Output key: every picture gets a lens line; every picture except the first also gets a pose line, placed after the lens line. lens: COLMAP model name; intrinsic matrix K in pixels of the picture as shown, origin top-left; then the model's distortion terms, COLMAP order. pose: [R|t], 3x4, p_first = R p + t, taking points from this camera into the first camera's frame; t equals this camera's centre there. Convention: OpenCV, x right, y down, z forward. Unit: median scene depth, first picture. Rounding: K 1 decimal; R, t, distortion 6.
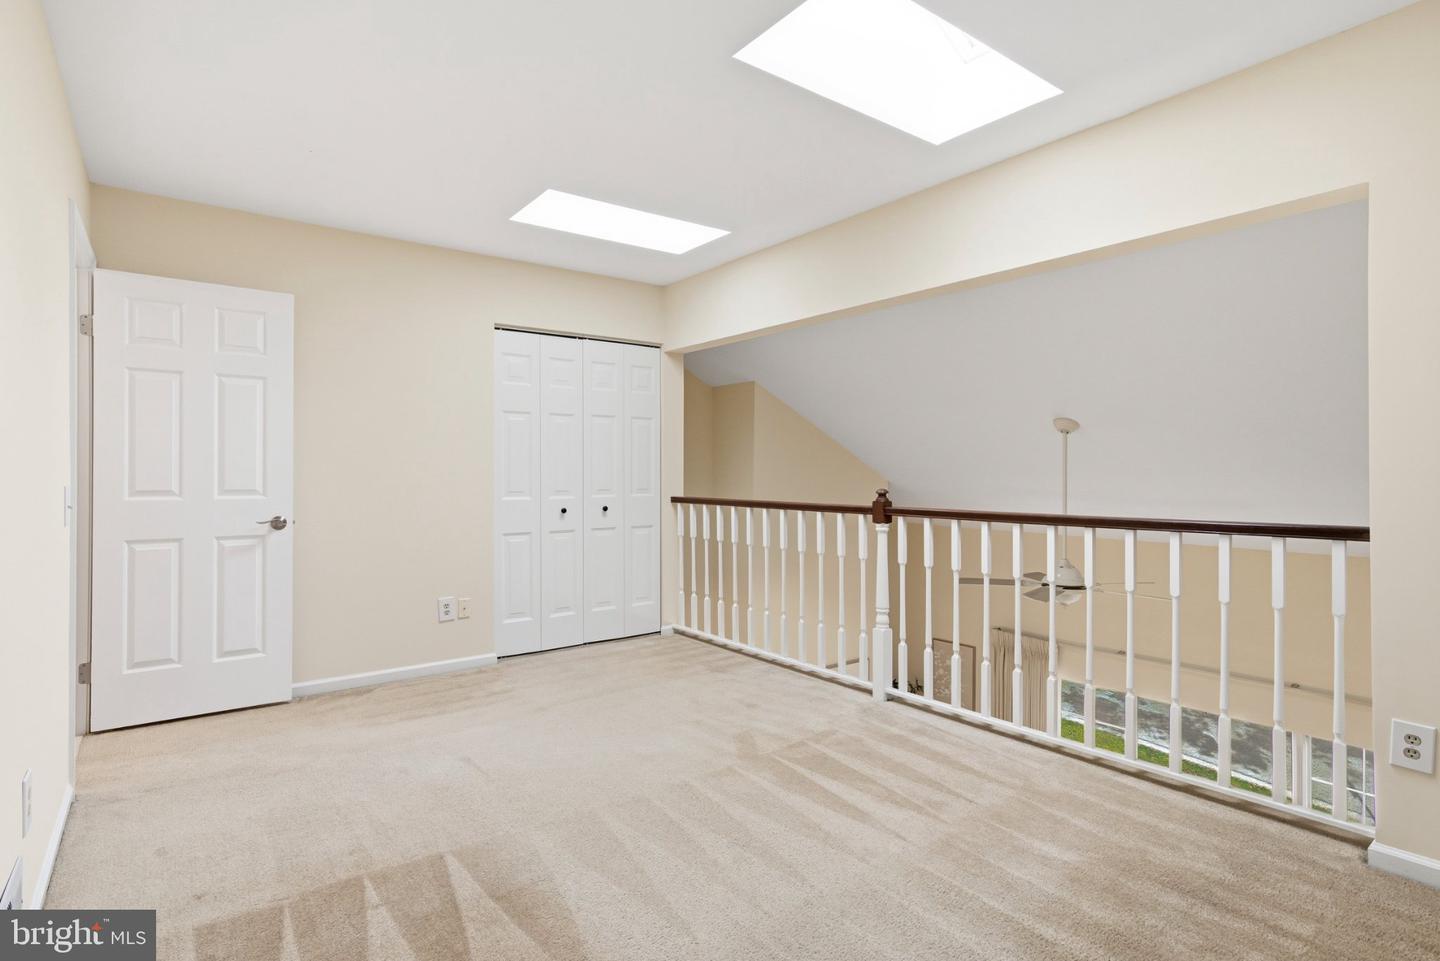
lens RADIAL K [[755.8, 0, 720.0], [0, 755.8, 480.5], [0, 0, 1]] dist [0.171478, -0.000068]
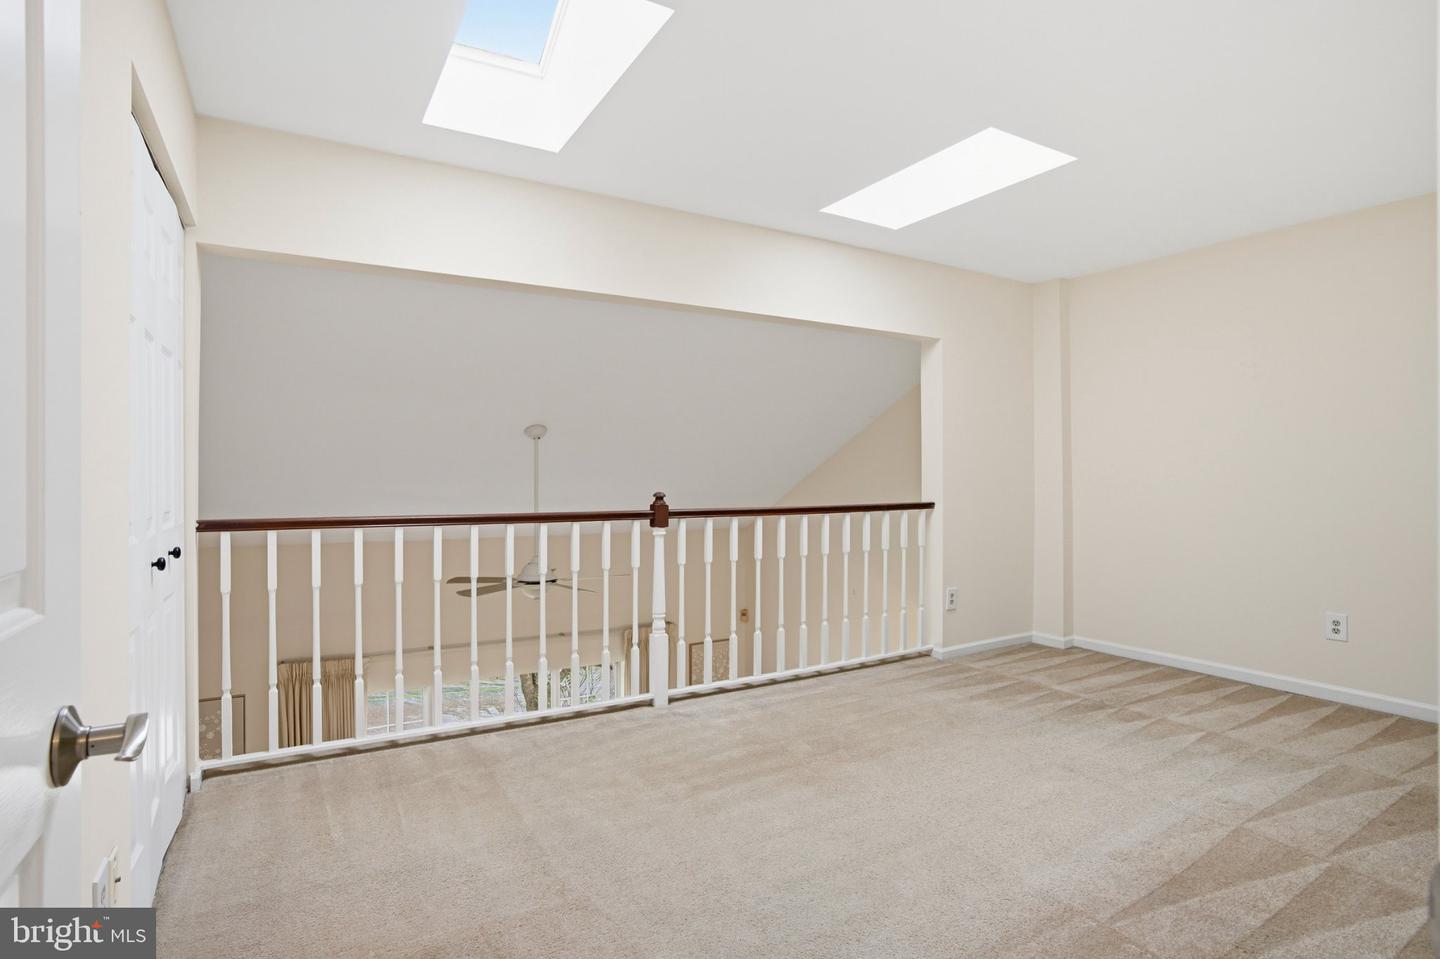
lens RADIAL K [[762.4, 0, 720.0], [0, 762.4, 479.5], [0, 0, 1]] dist [-0.001368, -0.000052]
pose [[0.144492, -0.012544, 0.989426, -0.734943], [0.003809, 0.999919, 0.012121, -0.015988], [-0.989499, 0.002018, 0.144528, 0.780018]]
